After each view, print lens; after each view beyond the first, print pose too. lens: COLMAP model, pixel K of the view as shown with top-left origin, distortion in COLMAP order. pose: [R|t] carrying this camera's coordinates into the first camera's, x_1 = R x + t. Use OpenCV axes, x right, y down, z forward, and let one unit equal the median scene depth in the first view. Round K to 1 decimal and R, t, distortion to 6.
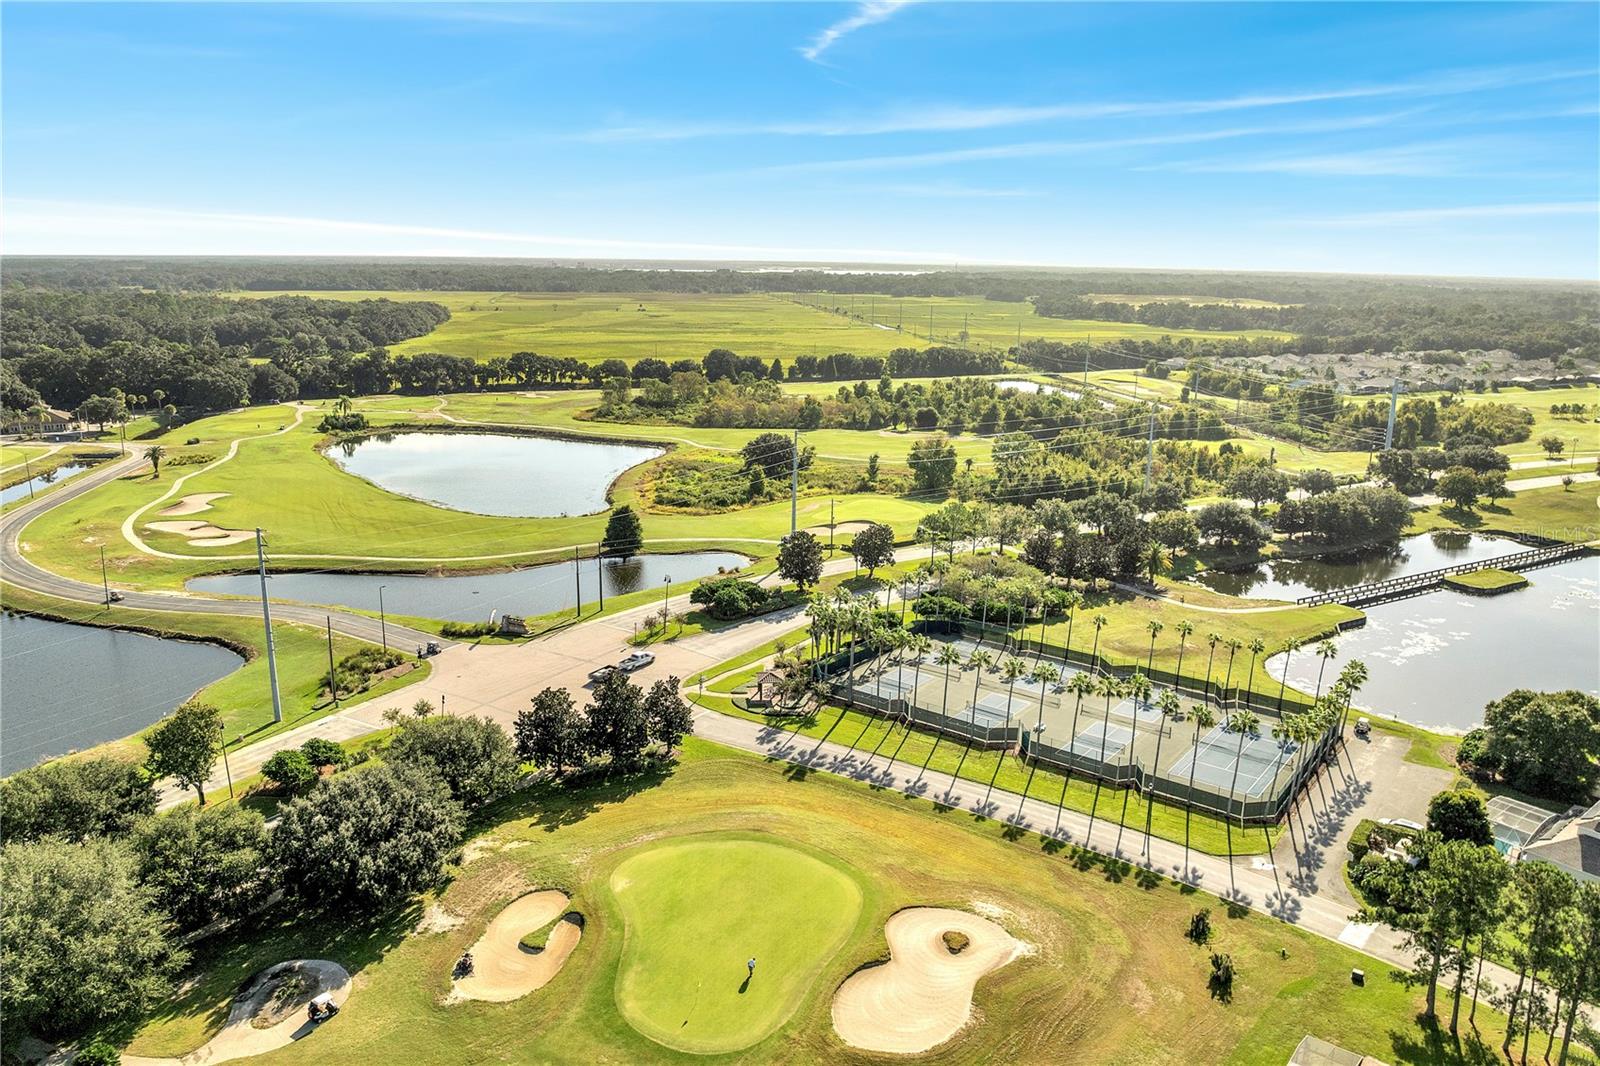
lens RADIAL K [[1143.3, 0, 800.0], [0, 1143.3, 533.0], [0, 0, 1]] dist [-0.041974, 0.010670]
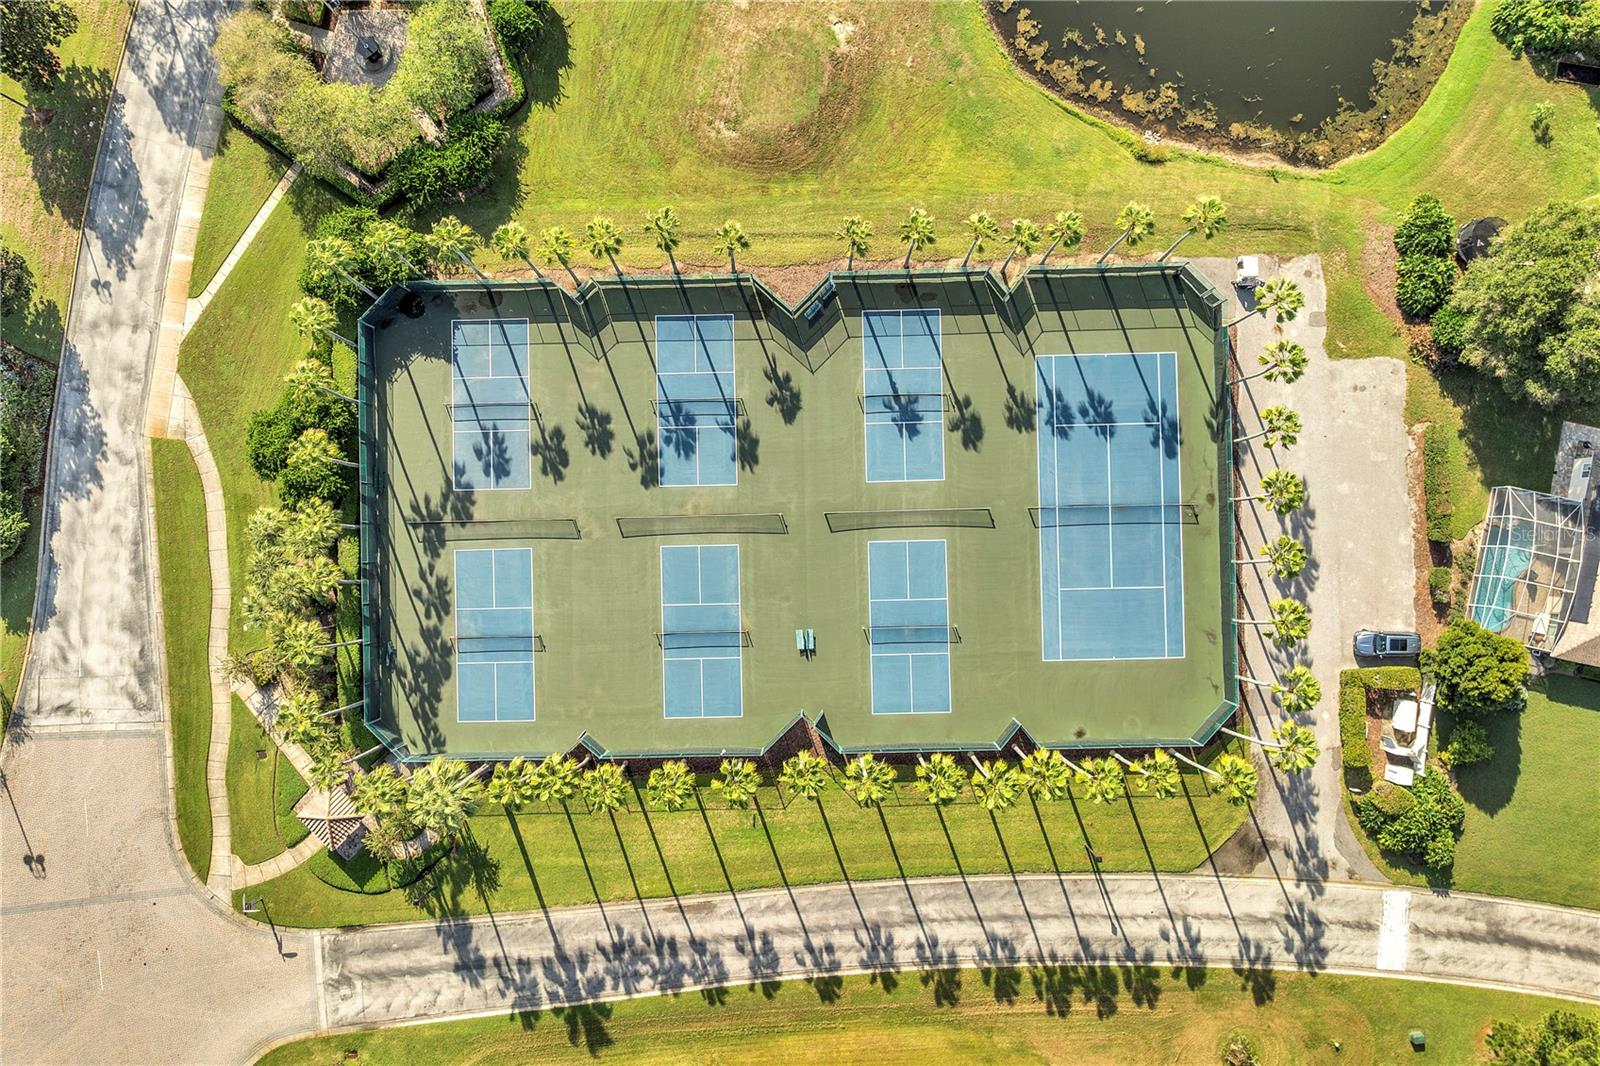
lens RADIAL K [[1143.3, 0, 800.0], [0, 1143.3, 533.0], [0, 0, 1]] dist [-0.041974, 0.010670]
pose [[0.776925, -0.629315, -0.018693, 0.305777], [0.171462, 0.182924, 0.968060, -0.480749], [-0.605795, -0.755315, 0.250022, 1.085077]]
